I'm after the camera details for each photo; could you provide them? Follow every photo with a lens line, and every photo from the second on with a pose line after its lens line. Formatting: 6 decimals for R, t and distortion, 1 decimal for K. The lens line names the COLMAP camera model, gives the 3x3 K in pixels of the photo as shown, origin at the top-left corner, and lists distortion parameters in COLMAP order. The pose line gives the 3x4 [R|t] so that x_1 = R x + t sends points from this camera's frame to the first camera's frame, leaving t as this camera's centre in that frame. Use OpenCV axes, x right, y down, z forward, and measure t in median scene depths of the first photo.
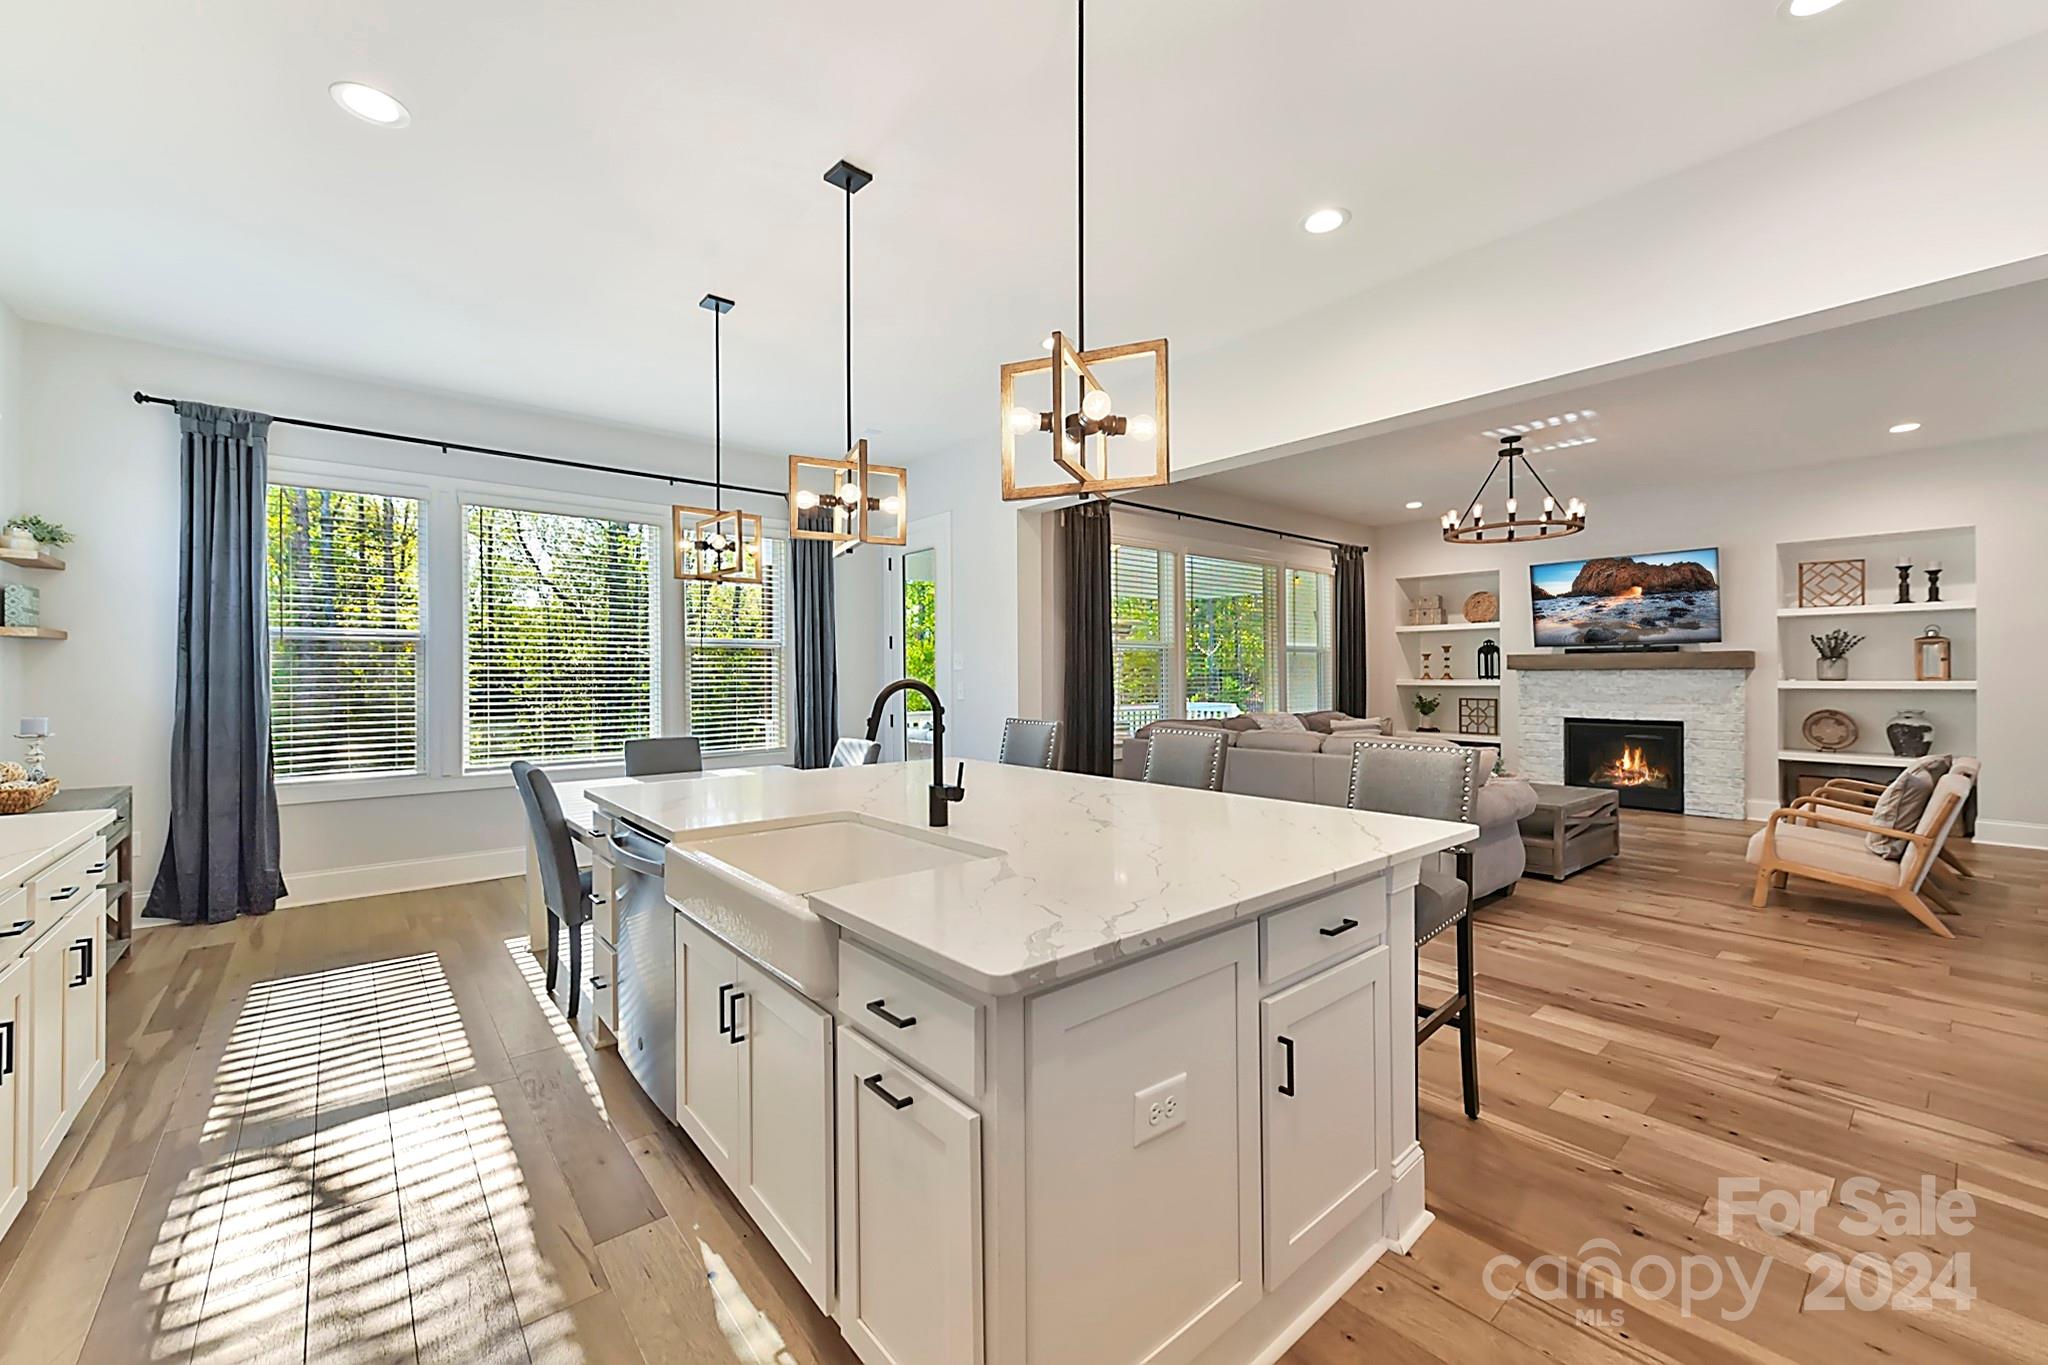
lens RADIAL K [[803.9, 0, 1024.0], [0, 803.9, 682.5], [0, 0, 1]] dist [0.000214, -0.000139]
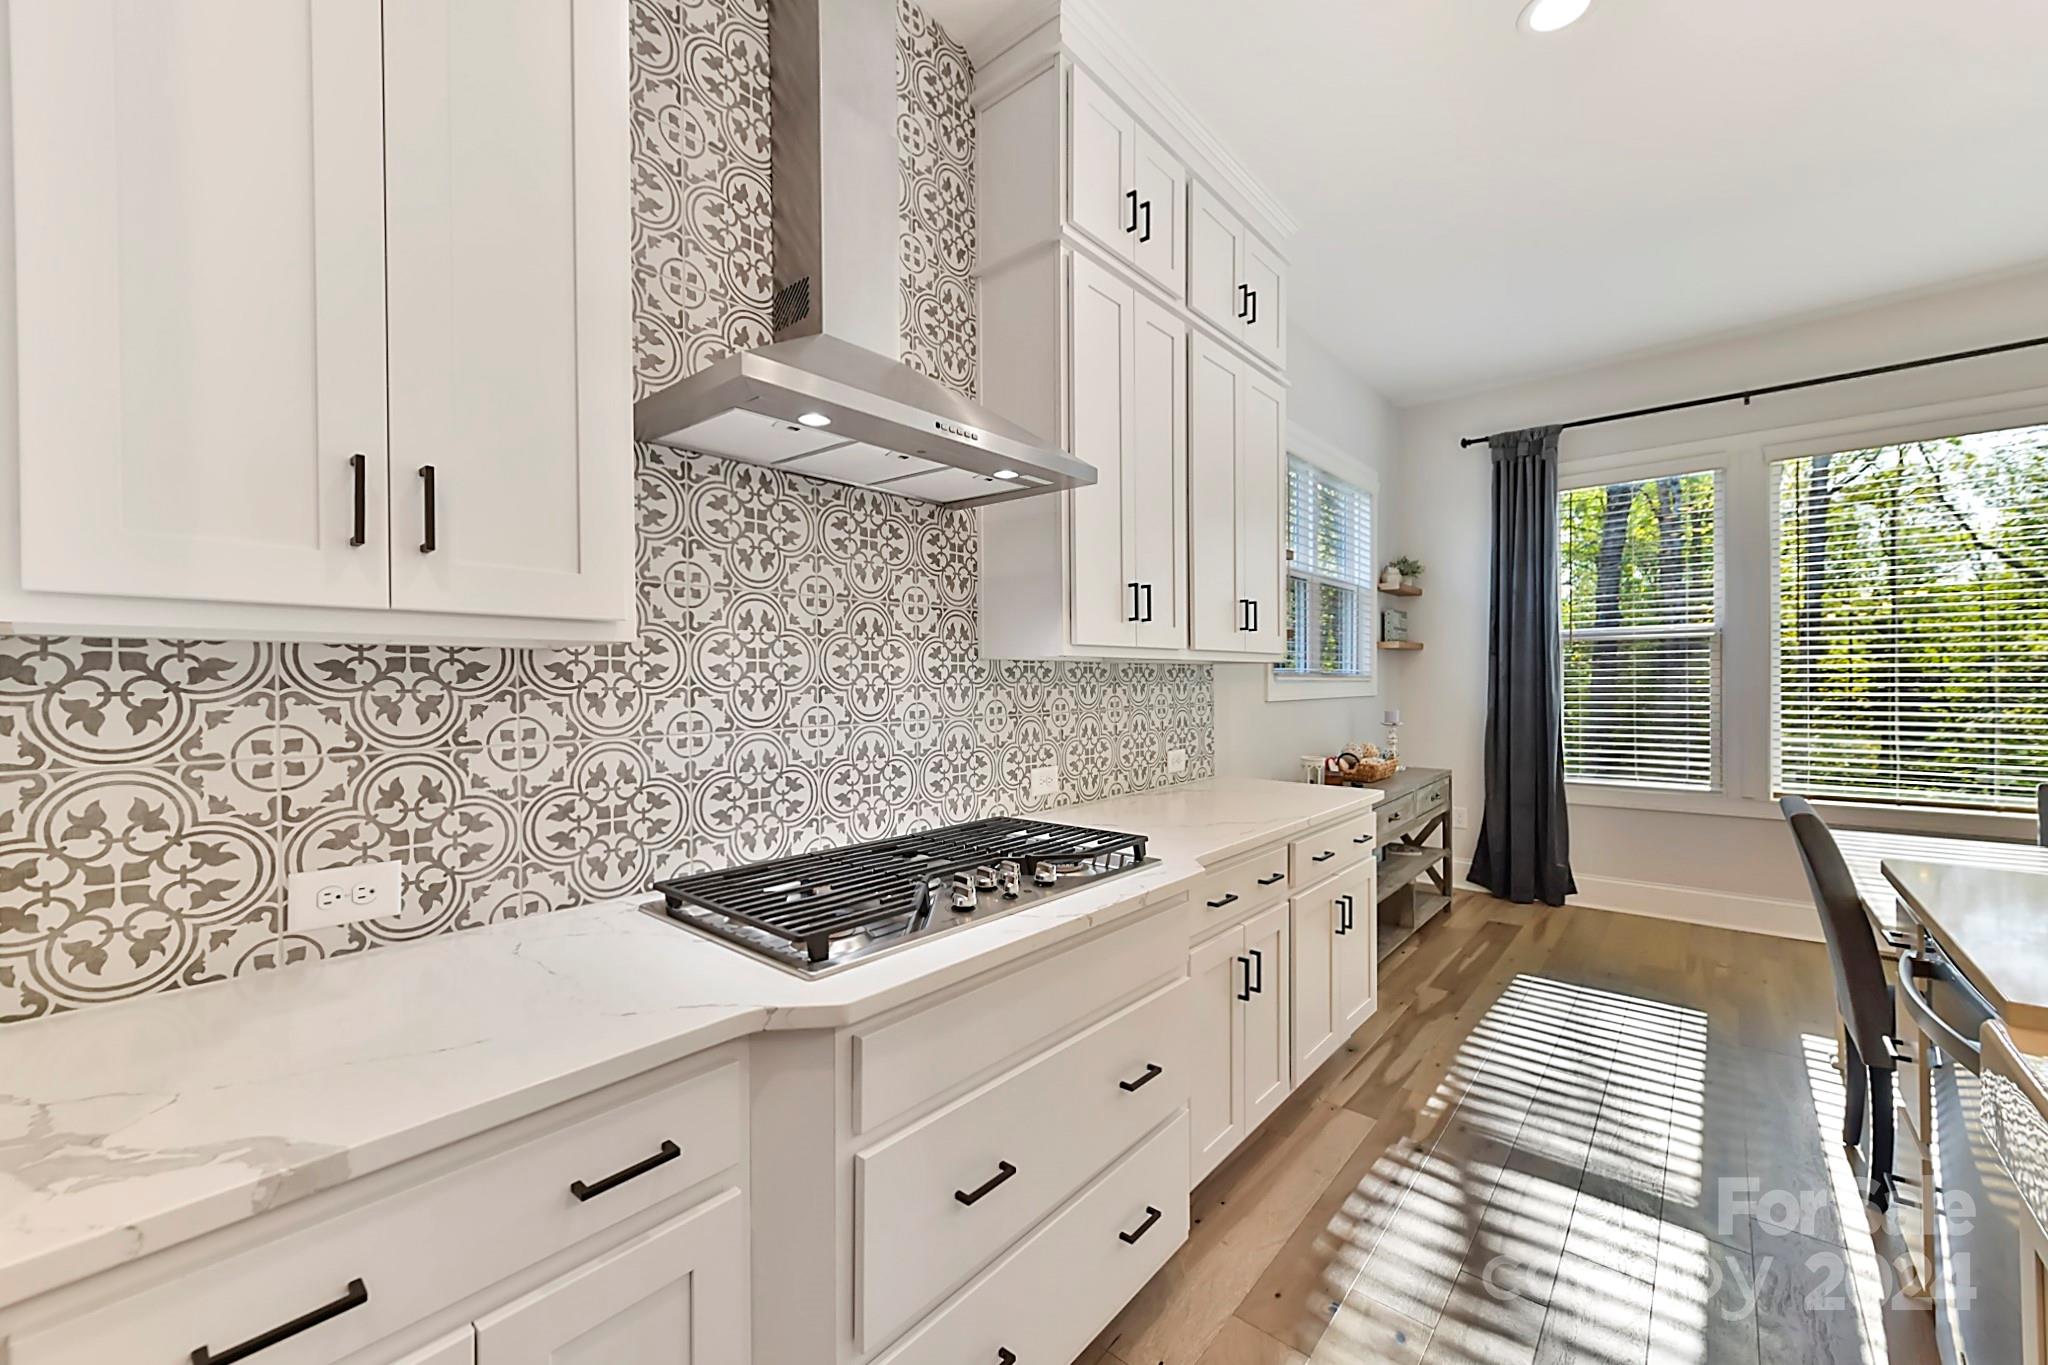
lens RADIAL K [[803.9, 0, 1024.0], [0, 803.9, 682.5], [0, 0, 1]] dist [0.000214, -0.000139]
pose [[0.154721, 0.003163, -0.987953, -0.029213], [-0.002271, 0.999993, 0.002846, -0.003126], [0.987956, 0.001803, 0.154727, 0.189837]]
